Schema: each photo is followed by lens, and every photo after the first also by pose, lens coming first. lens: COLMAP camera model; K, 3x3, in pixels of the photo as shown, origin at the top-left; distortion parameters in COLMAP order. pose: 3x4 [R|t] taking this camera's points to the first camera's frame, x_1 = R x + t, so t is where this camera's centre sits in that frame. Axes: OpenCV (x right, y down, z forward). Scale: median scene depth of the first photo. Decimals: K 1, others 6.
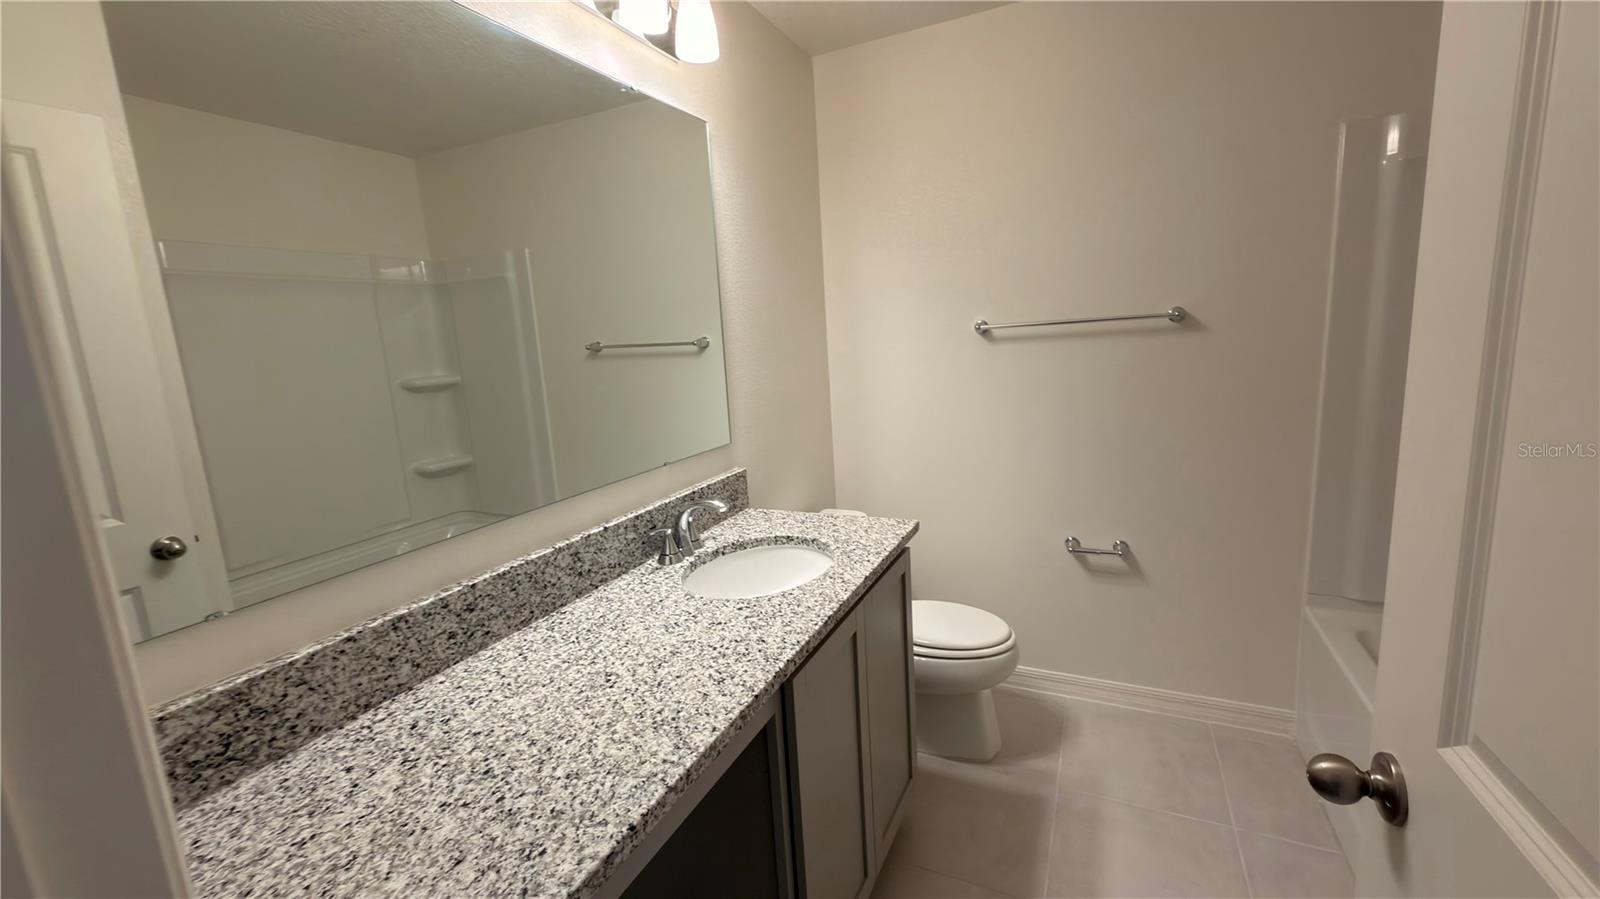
lens RADIAL K [[640.1, 0, 800.0], [0, 640.1, 449.5], [0, 0, 1]] dist [-0.000371, 0.000130]
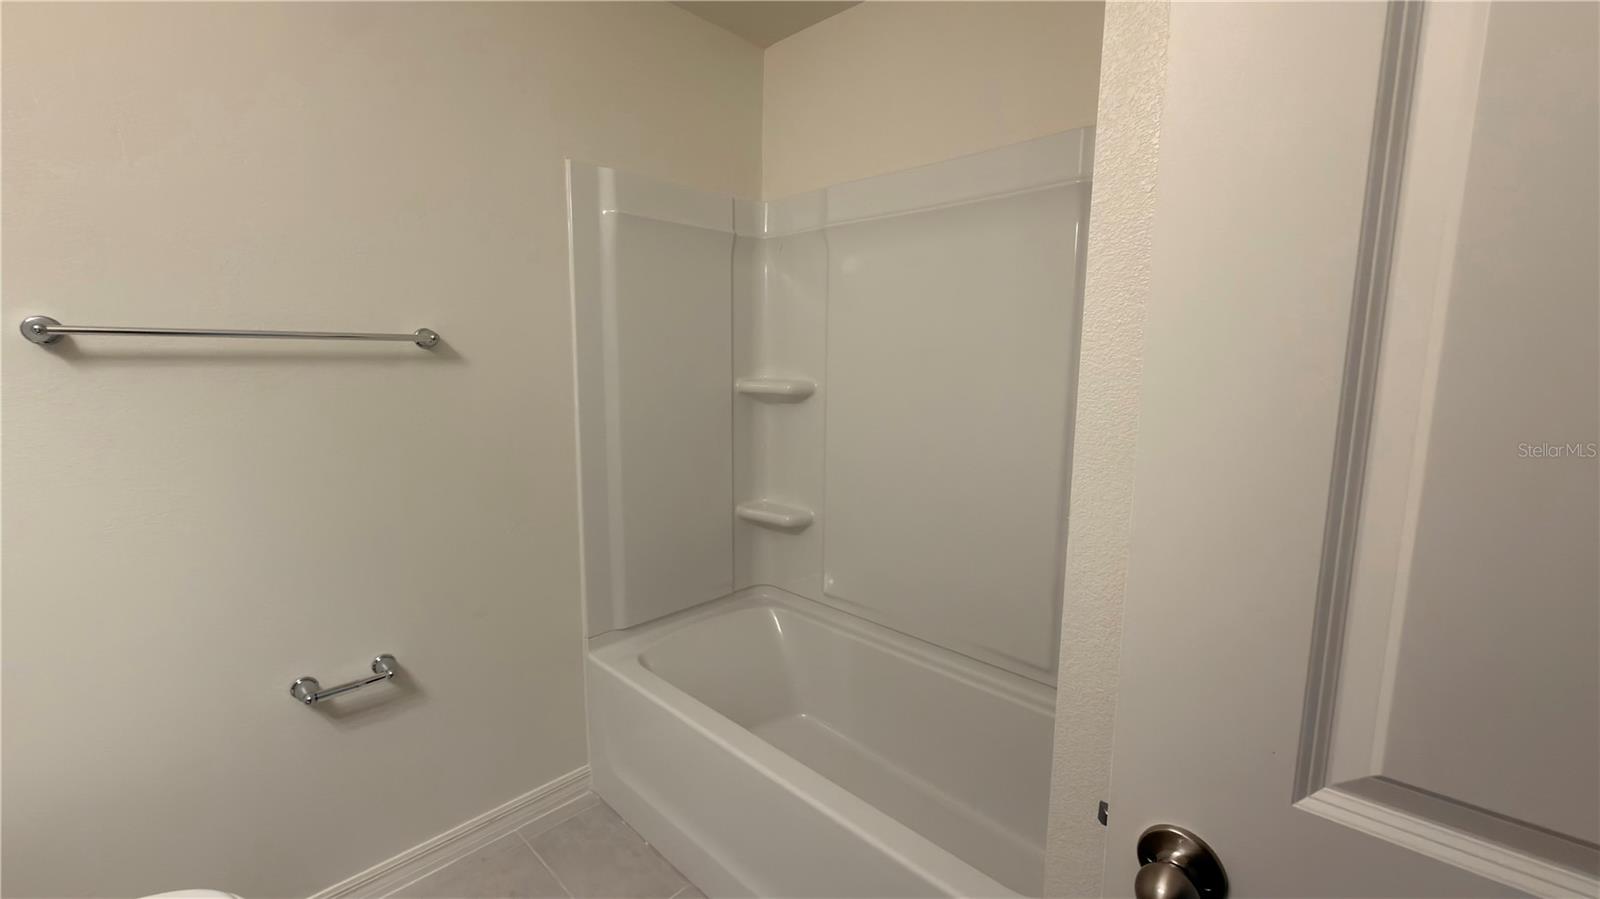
lens RADIAL K [[640.1, 0, 800.0], [0, 640.1, 449.5], [0, 0, 1]] dist [-0.000371, 0.000130]
pose [[0.294868, -0.069414, 0.953013, -0.011787], [0.135792, 0.990280, 0.030113, -0.039090], [-0.945840, 0.120532, 0.301428, 0.335917]]
